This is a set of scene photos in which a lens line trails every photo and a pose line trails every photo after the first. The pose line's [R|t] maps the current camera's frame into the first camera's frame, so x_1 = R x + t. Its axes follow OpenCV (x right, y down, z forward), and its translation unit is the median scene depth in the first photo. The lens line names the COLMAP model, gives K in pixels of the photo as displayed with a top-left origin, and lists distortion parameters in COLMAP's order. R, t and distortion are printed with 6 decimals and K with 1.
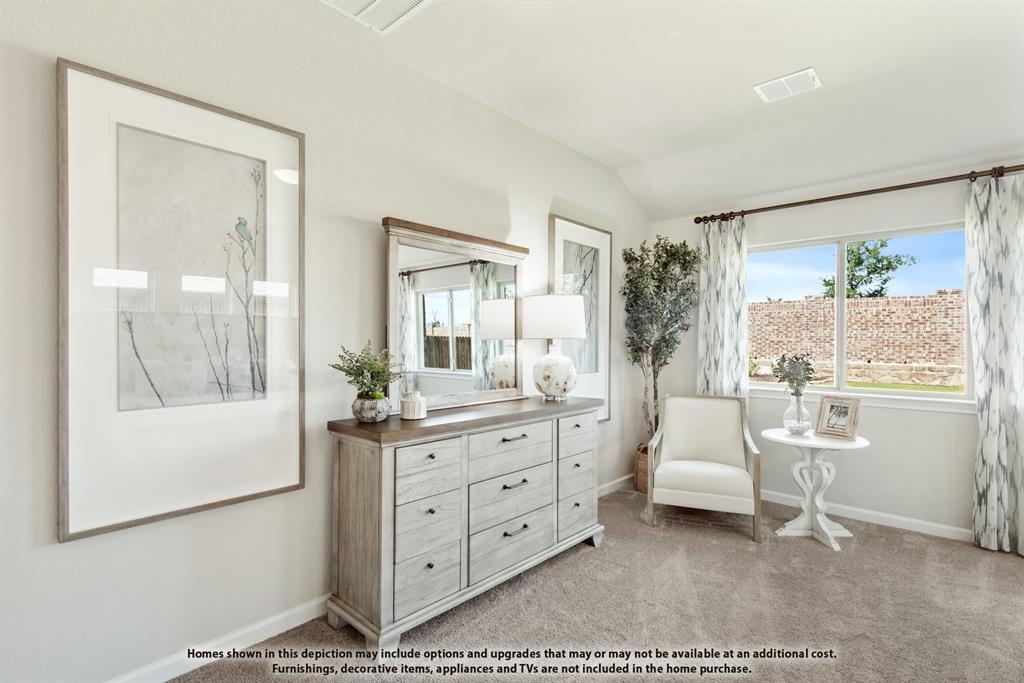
lens RADIAL K [[488.7, 0, 513.3], [0, 488.7, 337.8], [0, 0, 1]] dist [0.012210, -0.001547]
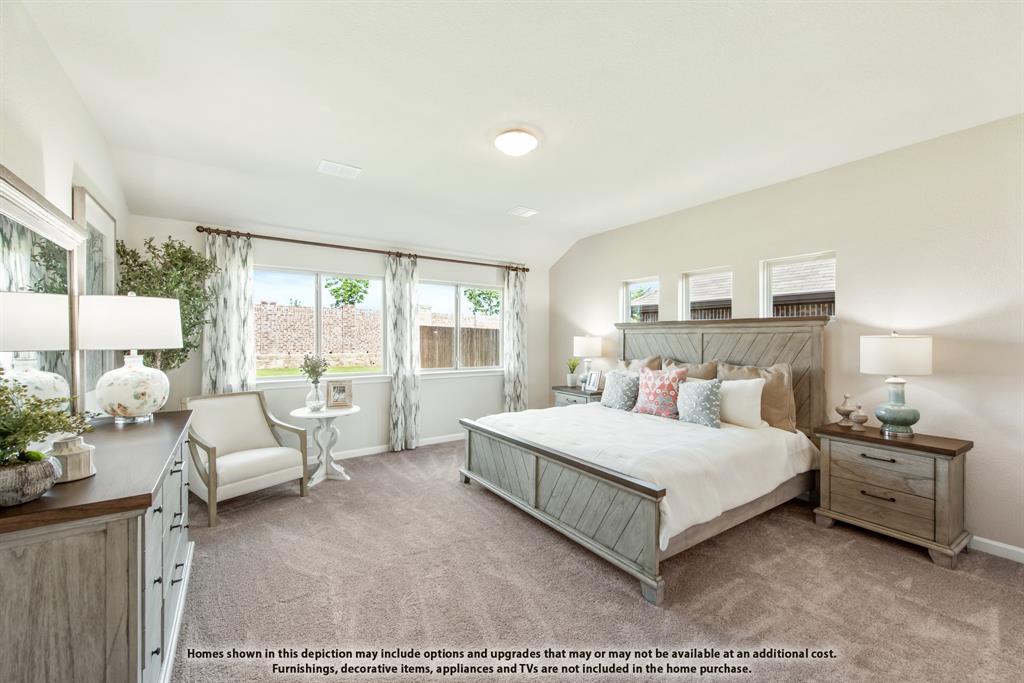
lens RADIAL K [[411.6, 0, 507.3], [0, 411.6, 336.6], [0, 0, 1]] dist [0.008308, -0.001394]
pose [[0.219181, -0.004348, 0.975675, -0.460953], [-0.006972, 0.999958, 0.006022, -0.026621], [-0.975659, -0.008122, 0.219141, 0.218213]]
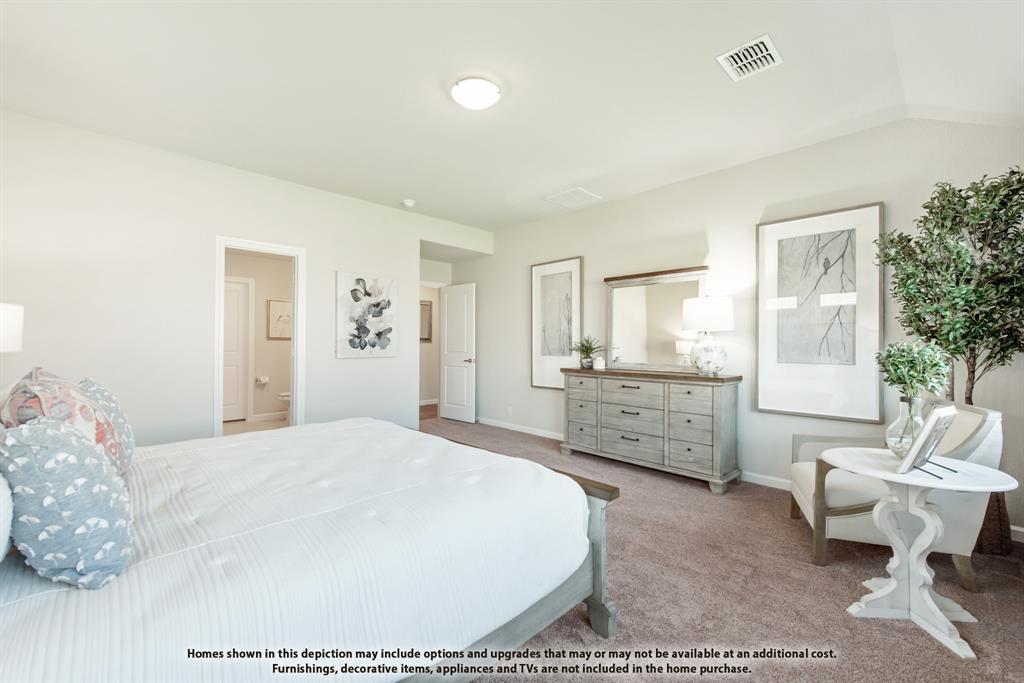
lens RADIAL K [[411.6, 0, 513.7], [0, 411.6, 344.1], [0, 0, 1]] dist [0.008308, -0.001394]
pose [[-0.048634, -0.009280, -0.998774, 1.262549], [-0.003983, 0.999951, -0.009097, 0.052880], [0.998809, 0.003535, -0.048668, 0.535182]]
